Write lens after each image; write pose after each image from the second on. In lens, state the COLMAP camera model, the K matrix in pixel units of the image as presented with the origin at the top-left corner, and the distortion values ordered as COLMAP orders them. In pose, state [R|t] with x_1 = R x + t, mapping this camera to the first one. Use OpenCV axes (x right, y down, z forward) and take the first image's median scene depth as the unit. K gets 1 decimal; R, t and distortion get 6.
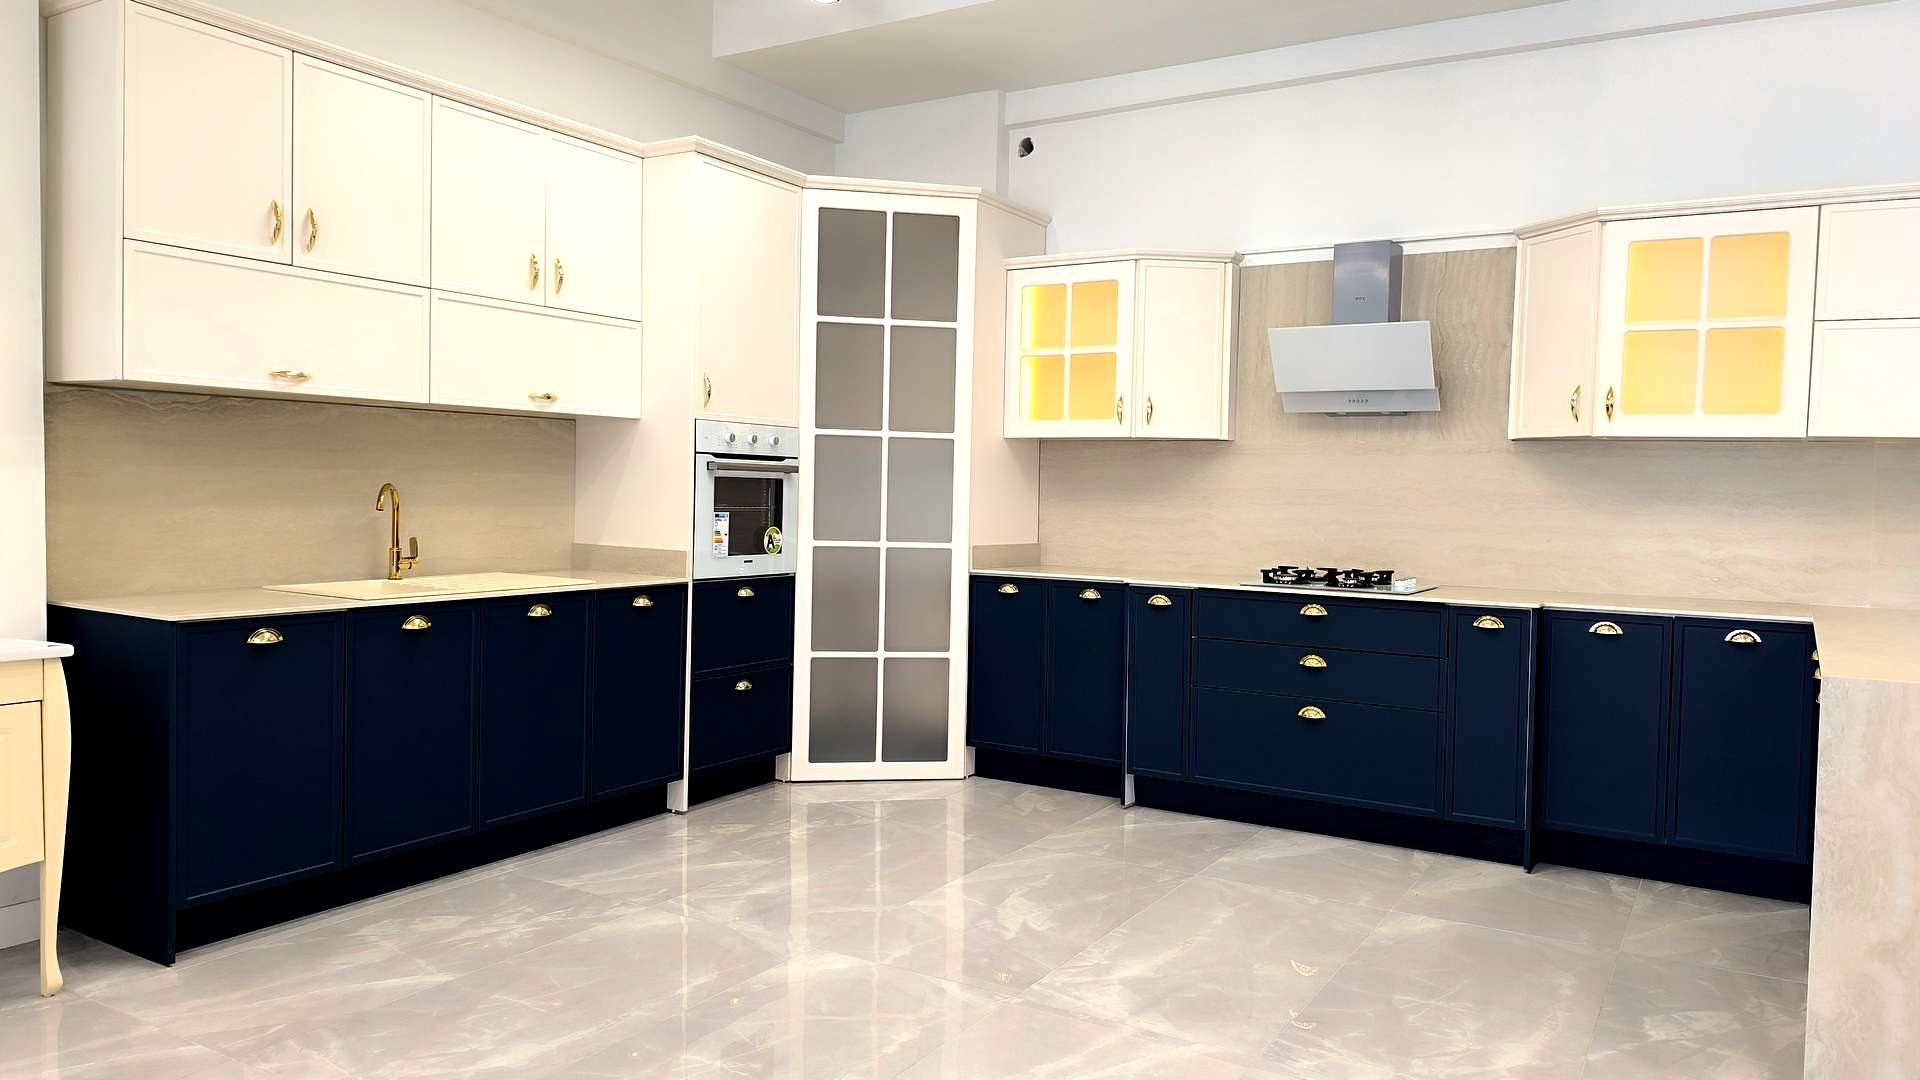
lens RADIAL K [[1319.7, 0, 963.7], [0, 1319.7, 533.5], [0, 0, 1]] dist [0.018465, -0.005194]
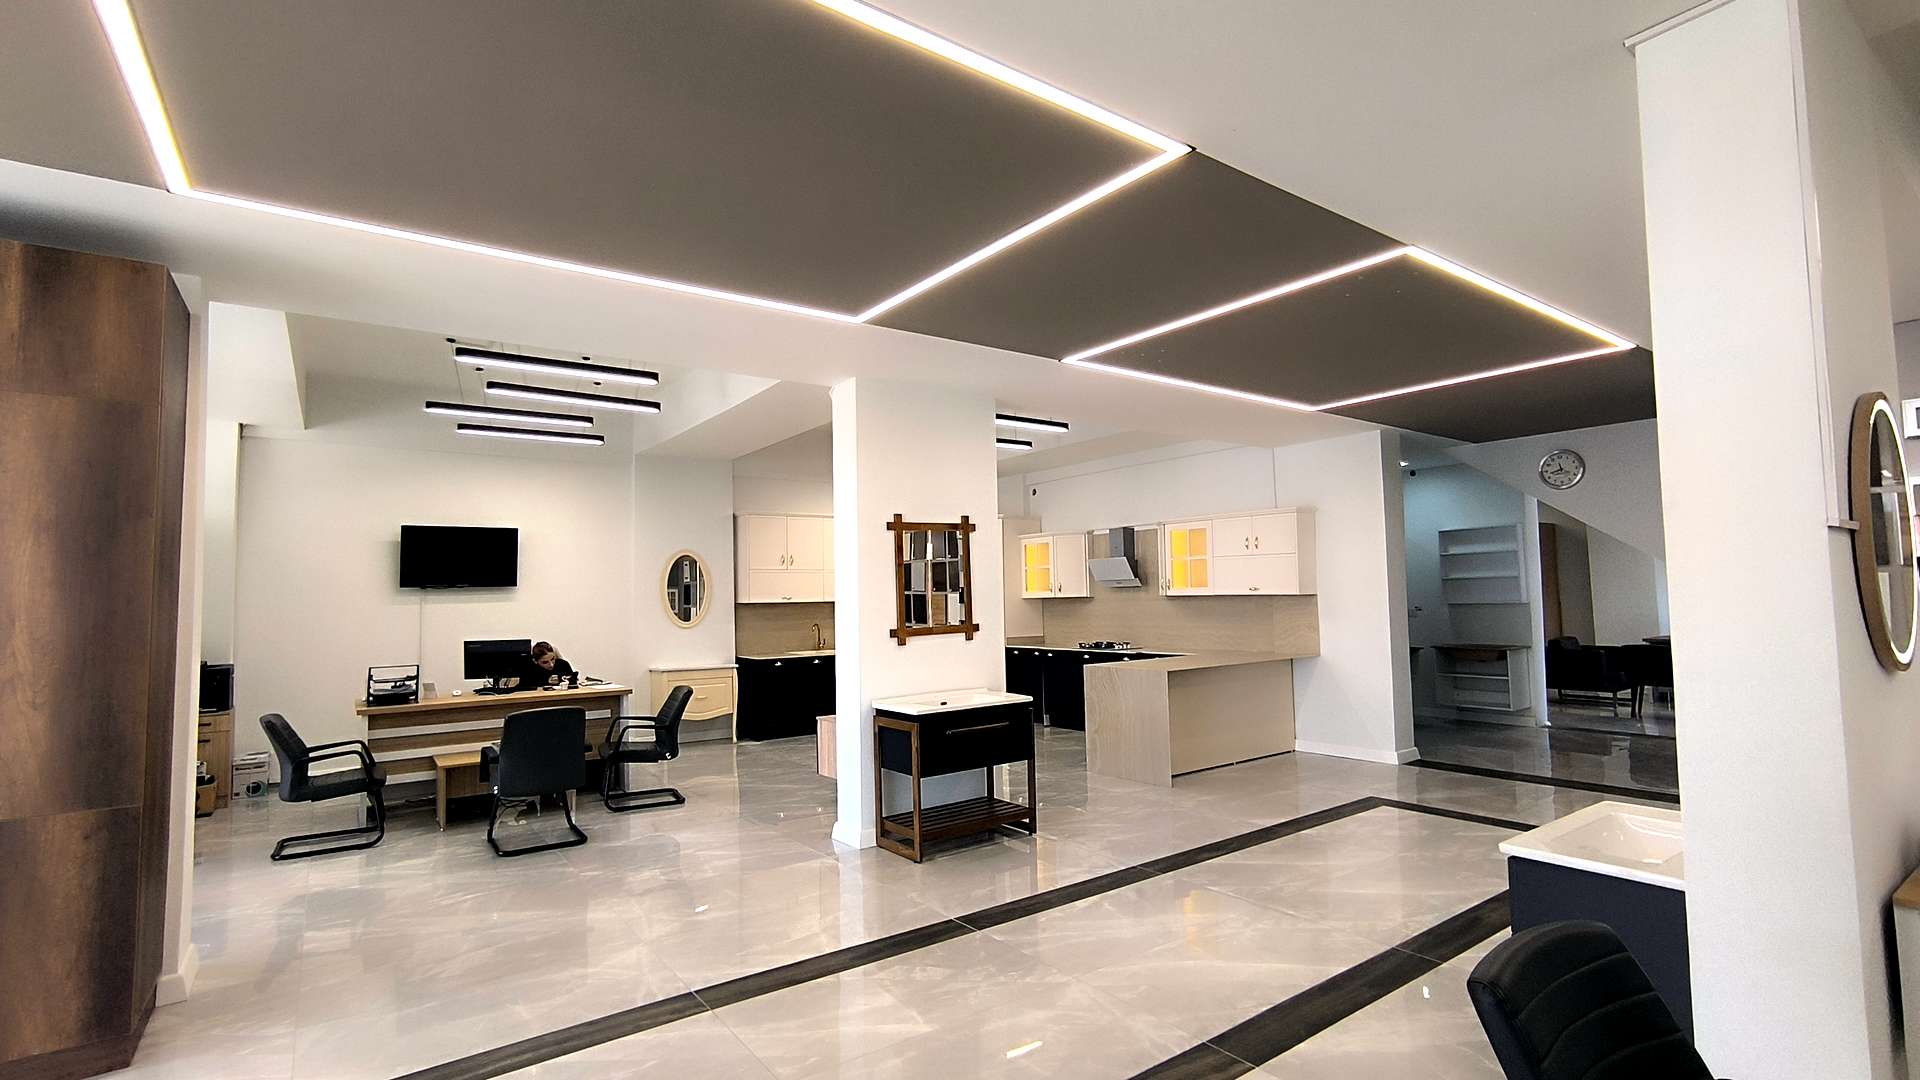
lens RADIAL K [[869.6, 0, 945.7], [0, 869.6, 540.9], [0, 0, 1]] dist [-0.022979, 0.004191]
pose [[0.910378, -0.065178, -0.408611, 0.685828], [0.022696, 0.993895, -0.107971, 0.002040], [0.413154, 0.089021, 0.906300, -0.800583]]
